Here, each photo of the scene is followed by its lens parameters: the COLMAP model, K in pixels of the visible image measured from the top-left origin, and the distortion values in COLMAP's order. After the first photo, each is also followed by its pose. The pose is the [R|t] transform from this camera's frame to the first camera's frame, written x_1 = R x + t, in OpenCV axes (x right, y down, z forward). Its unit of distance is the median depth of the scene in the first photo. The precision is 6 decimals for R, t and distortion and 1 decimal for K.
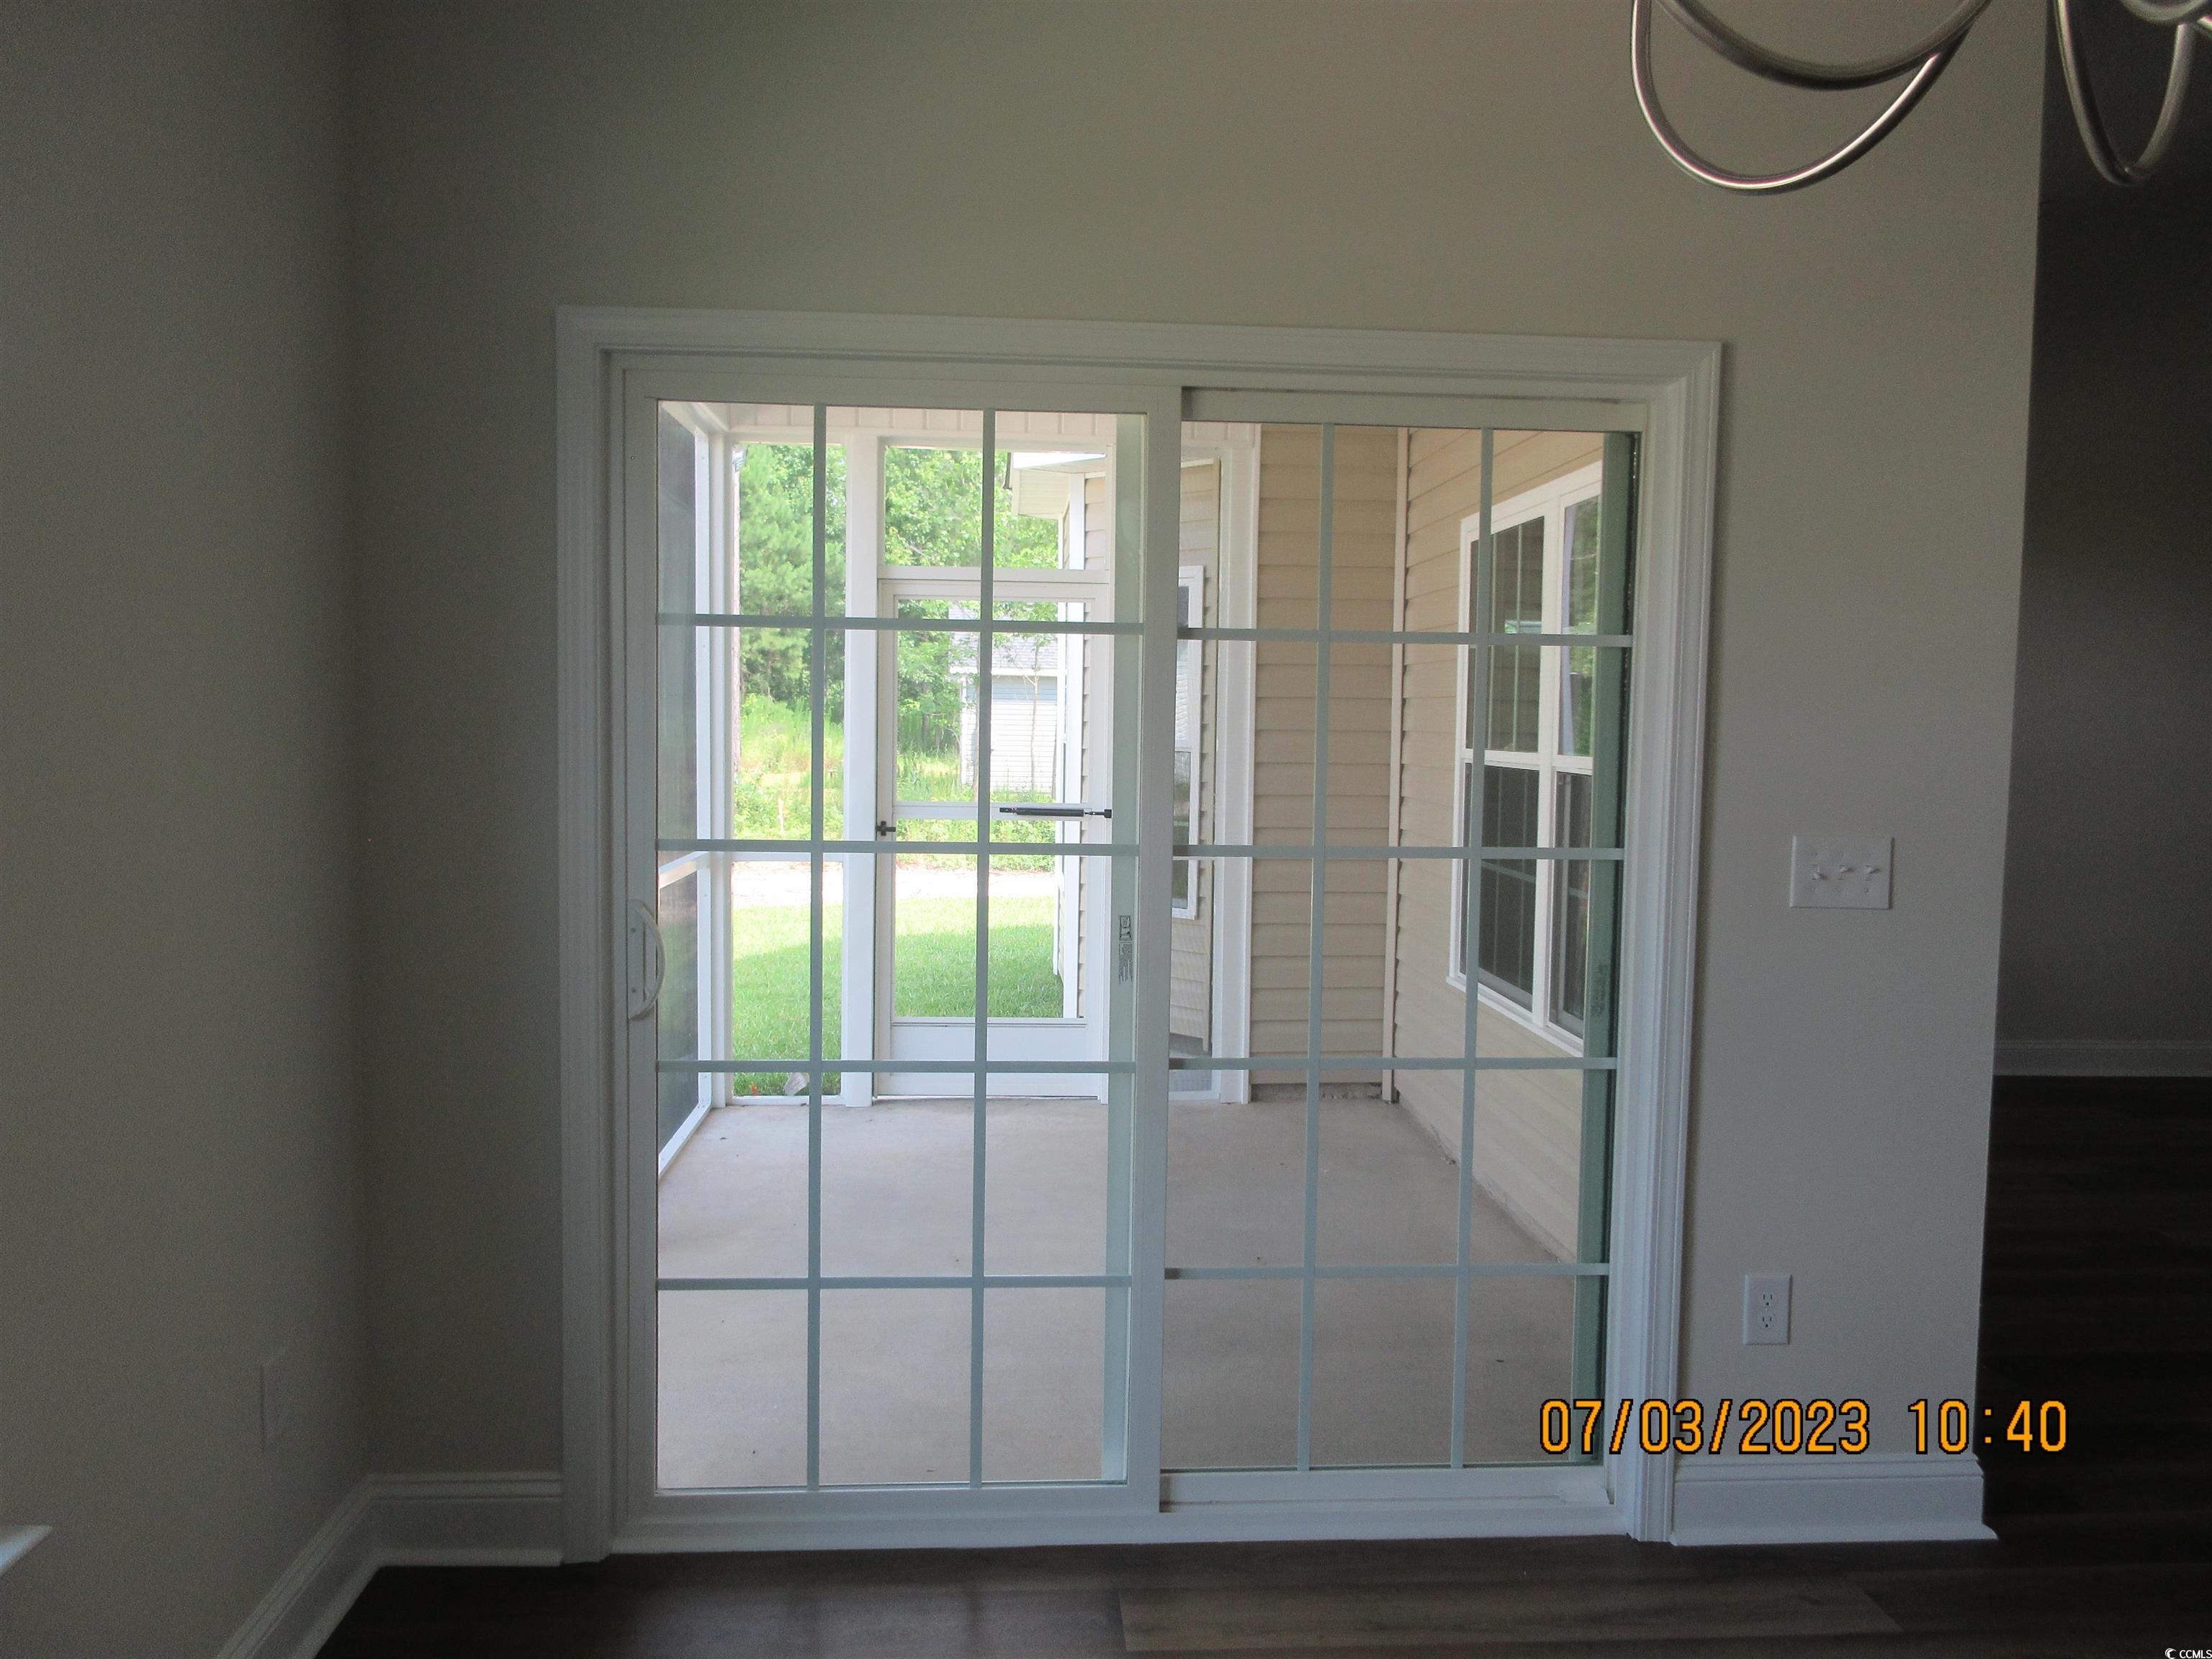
lens RADIAL K [[1637.7, 0, 1103.9], [0, 1637.7, 826.8], [0, 0, 1]] dist [-0.004184, -0.007810]
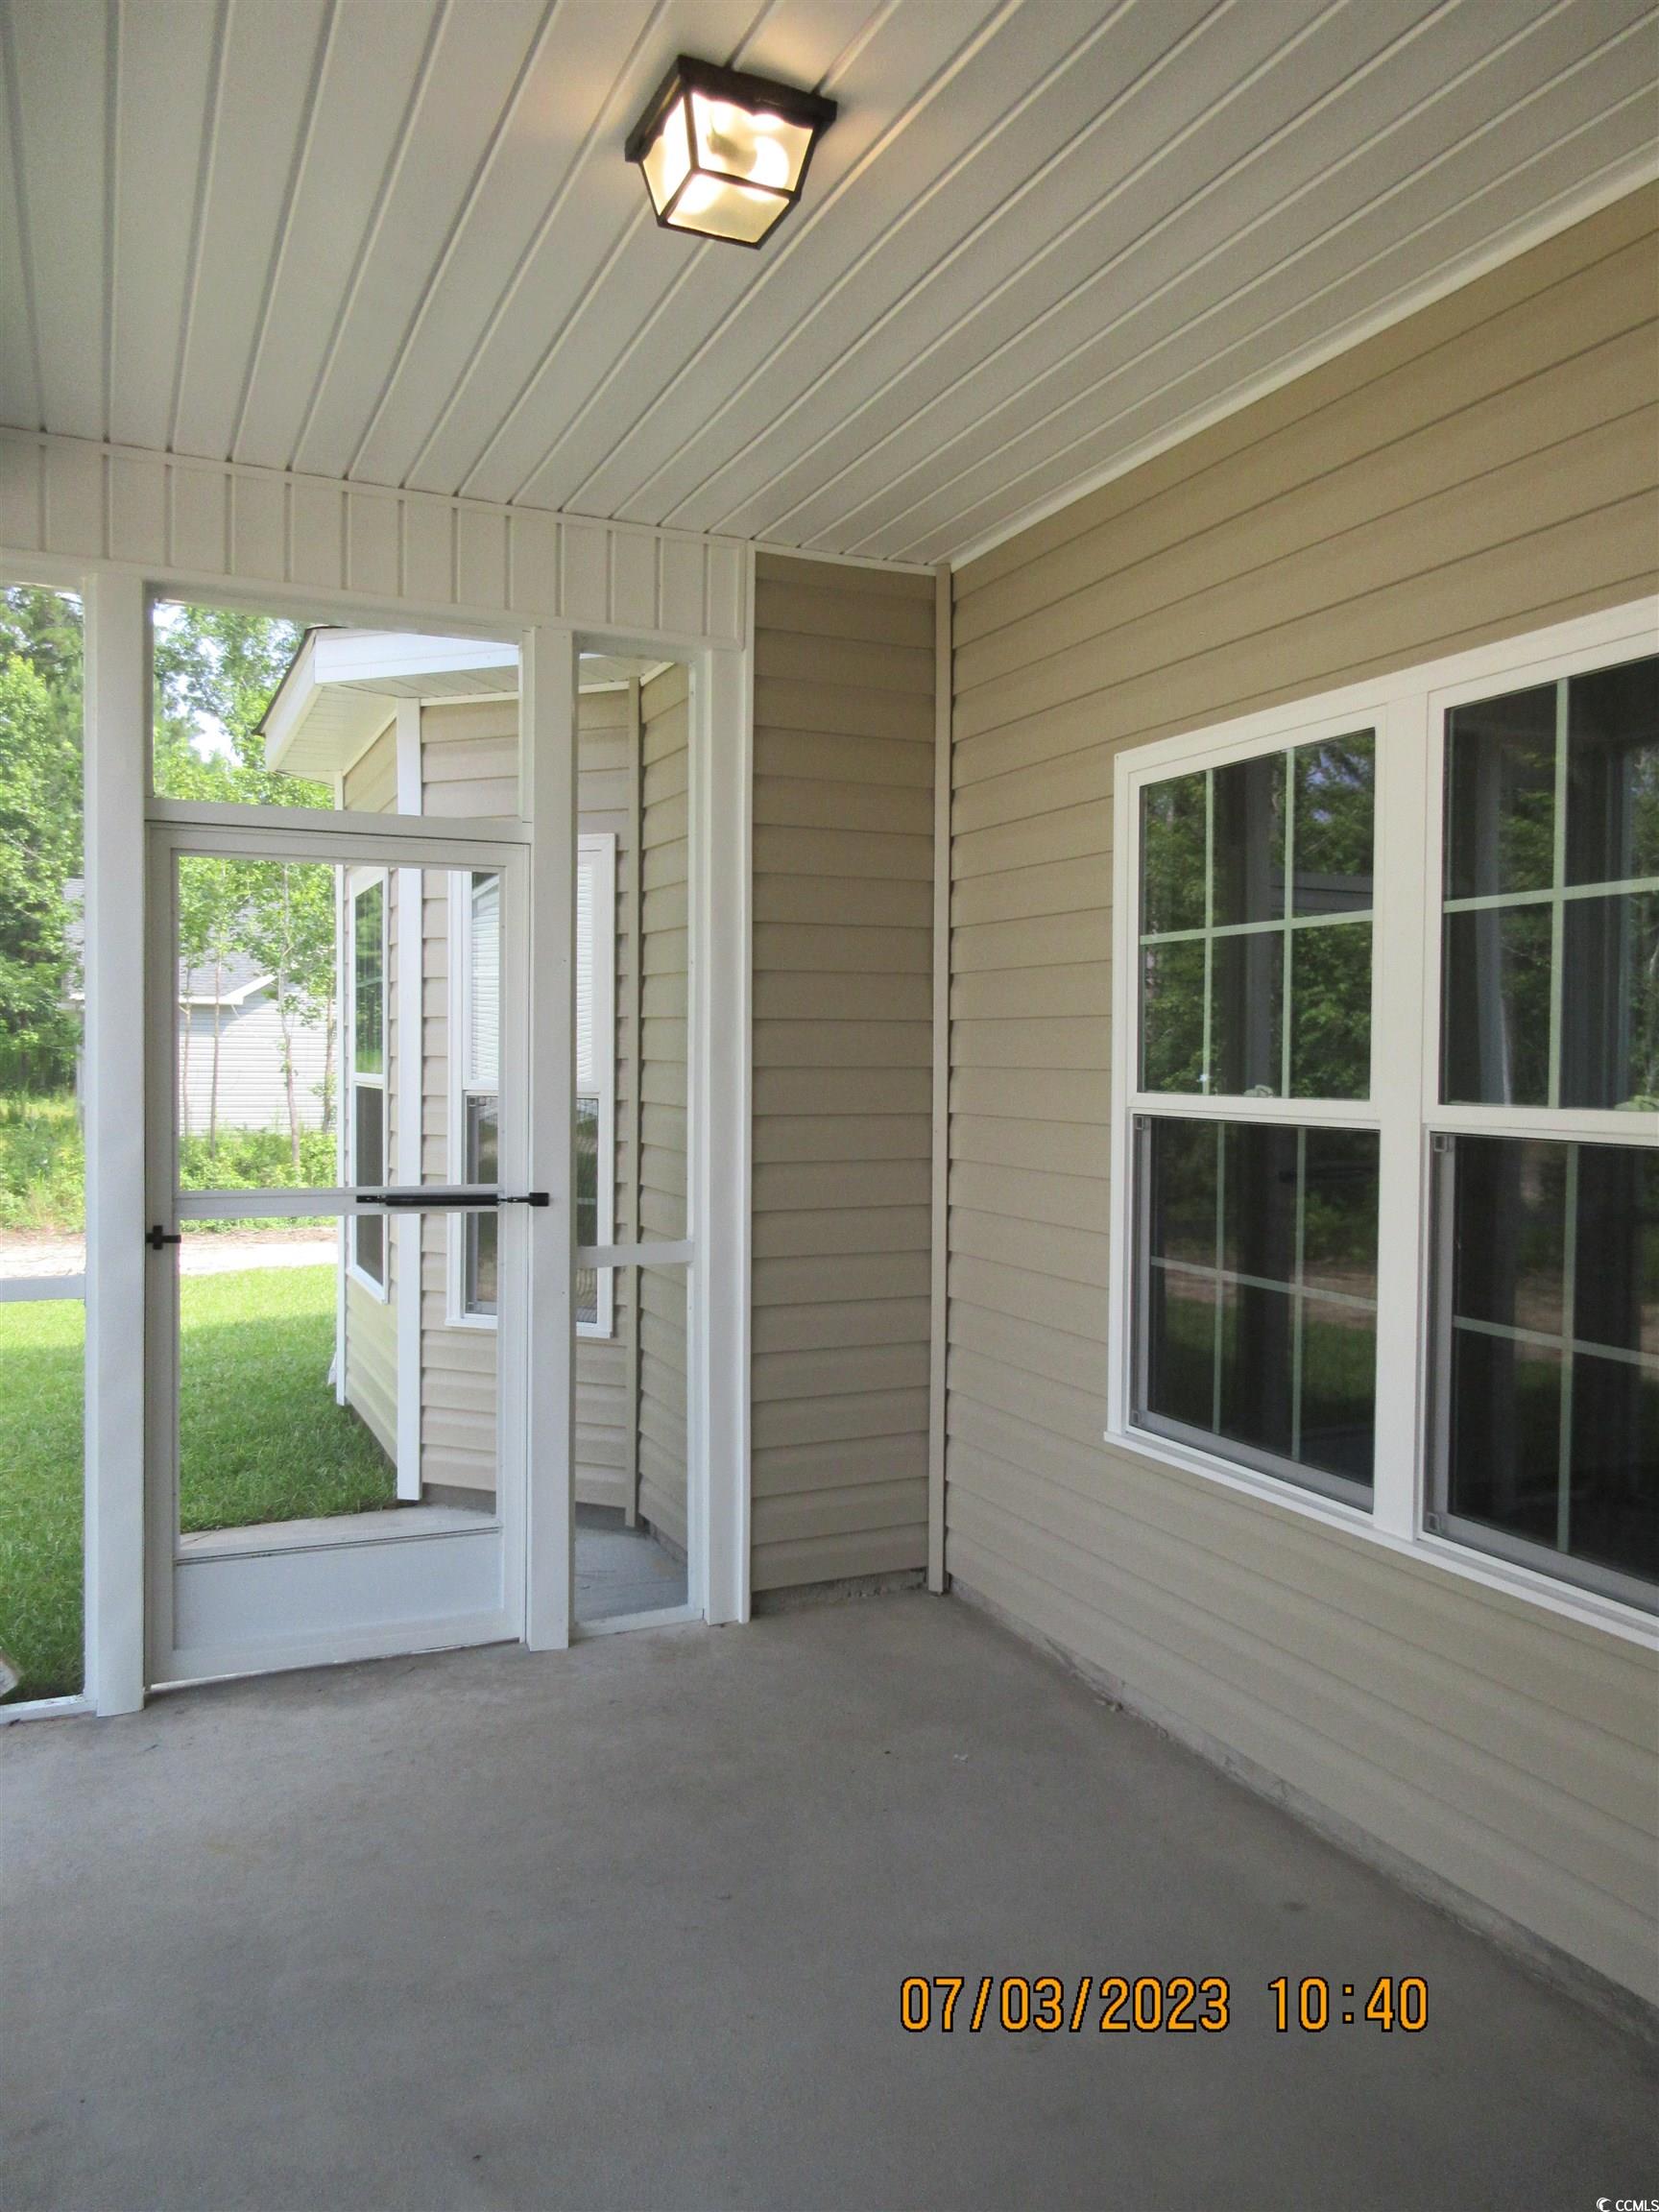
lens RADIAL K [[1637.7, 0, 833.5], [0, 1637.7, 1106.0], [0, 0, 1]] dist [-0.004184, -0.007810]
pose [[0.936779, -0.017596, 0.349479, -0.111354], [0.028640, 0.999240, -0.026456, -0.024010], [-0.348748, 0.034793, 0.936571, 0.354171]]
